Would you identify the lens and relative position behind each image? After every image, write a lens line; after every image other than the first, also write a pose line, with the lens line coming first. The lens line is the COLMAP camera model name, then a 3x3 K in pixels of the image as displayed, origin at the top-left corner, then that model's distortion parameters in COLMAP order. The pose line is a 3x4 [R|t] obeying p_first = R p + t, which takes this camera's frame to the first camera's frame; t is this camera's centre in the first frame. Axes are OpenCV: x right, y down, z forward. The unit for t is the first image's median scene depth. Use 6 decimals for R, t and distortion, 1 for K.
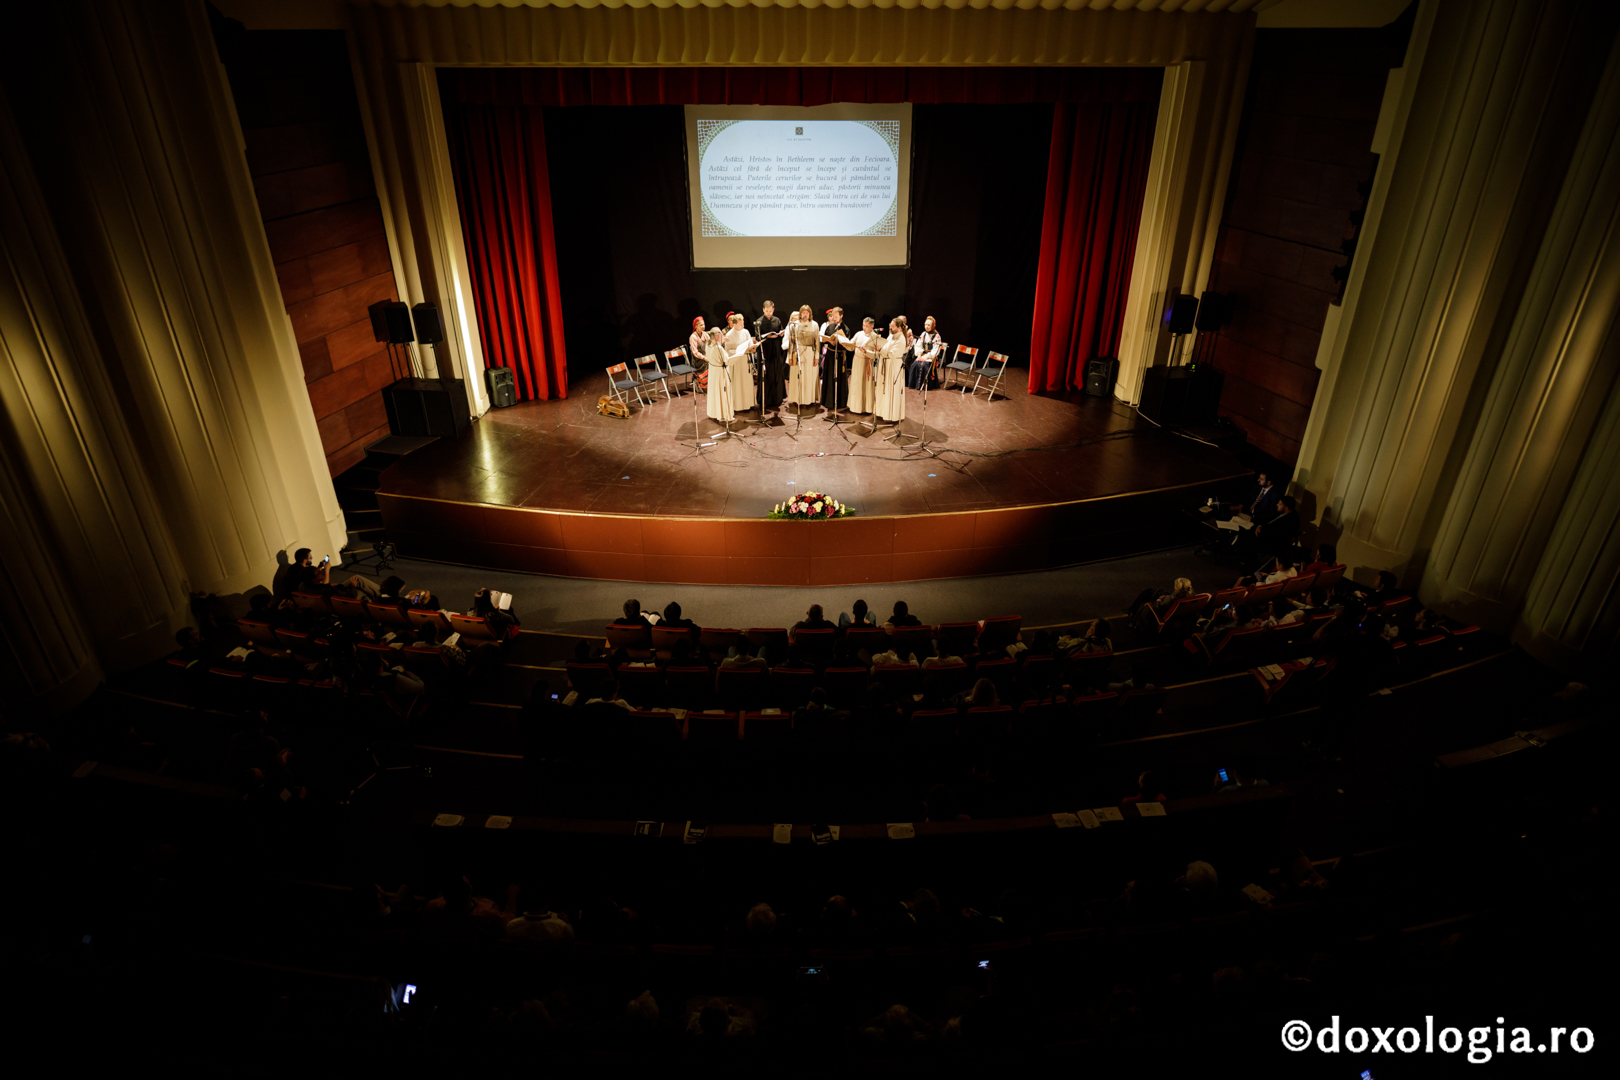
lens RADIAL K [[649.2, 0, 801.0], [0, 649.2, 534.5], [0, 0, 1]] dist [-0.013121, -0.002388]
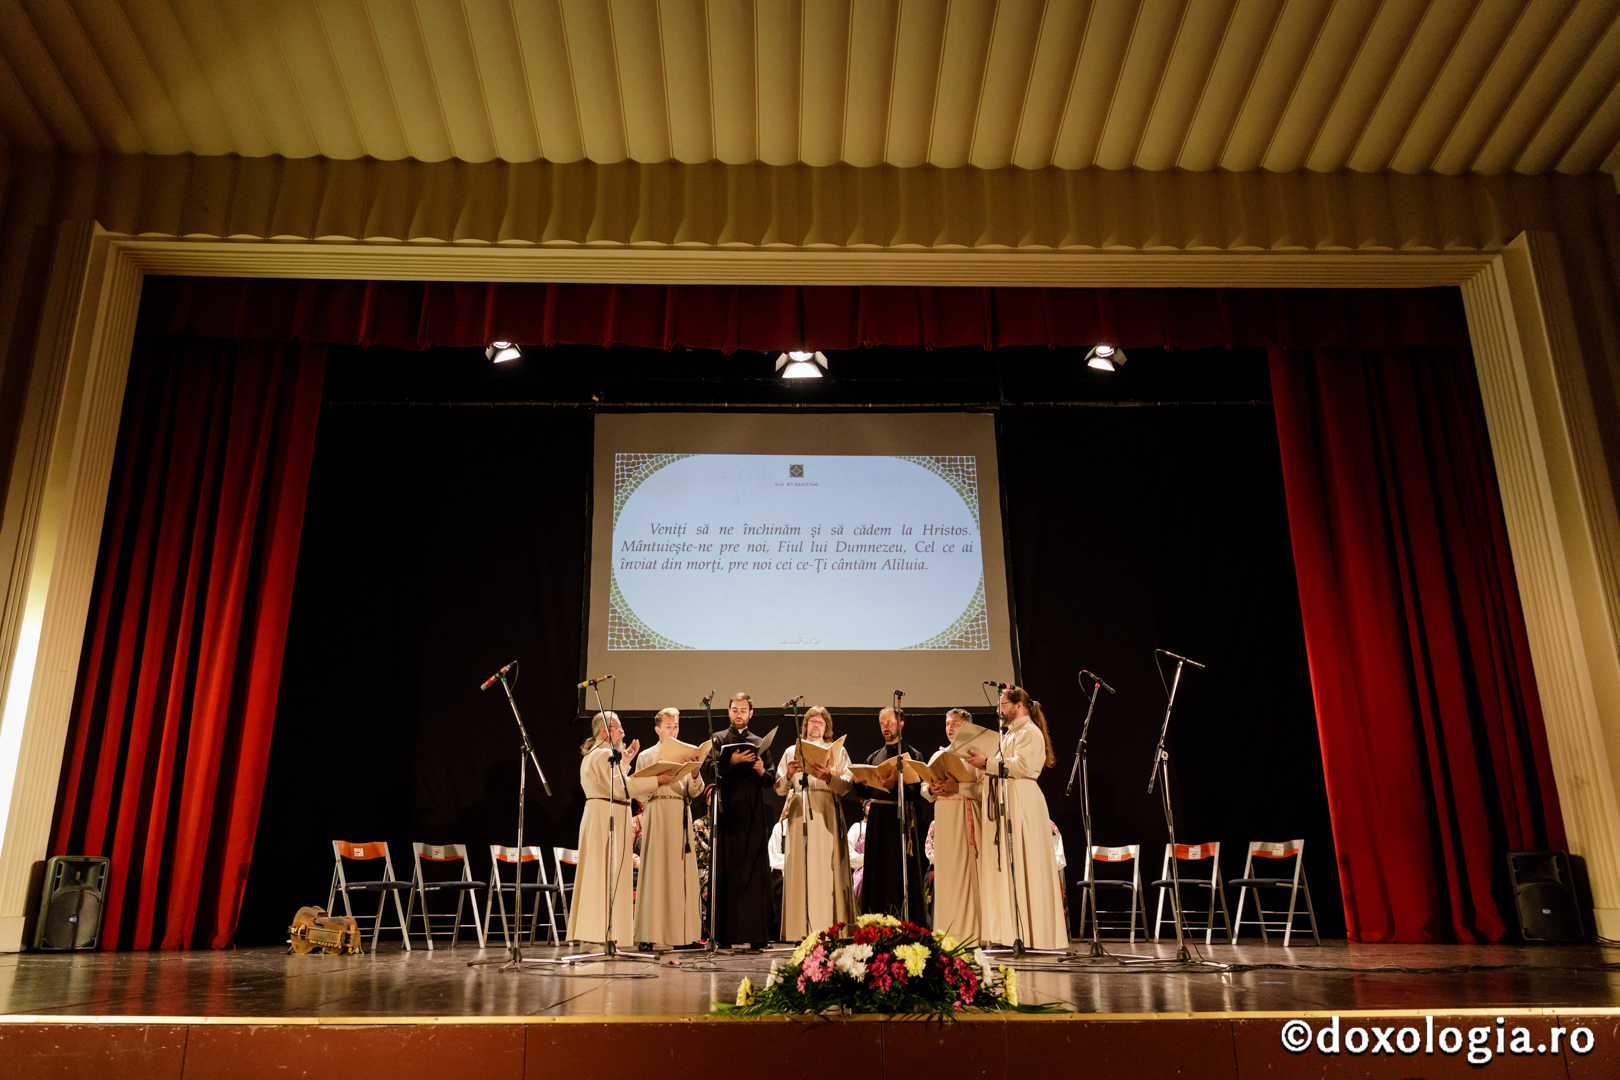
lens RADIAL K [[1134.2, 0, 762.8], [0, 1134.2, 539.1], [0, 0, 1]] dist [0.021104, -0.000372]
pose [[0.999708, -0.009929, -0.022015, -0.011097], [-0.007200, 0.747591, -0.664120, 0.071872], [0.023053, 0.664085, 0.747302, 0.316127]]
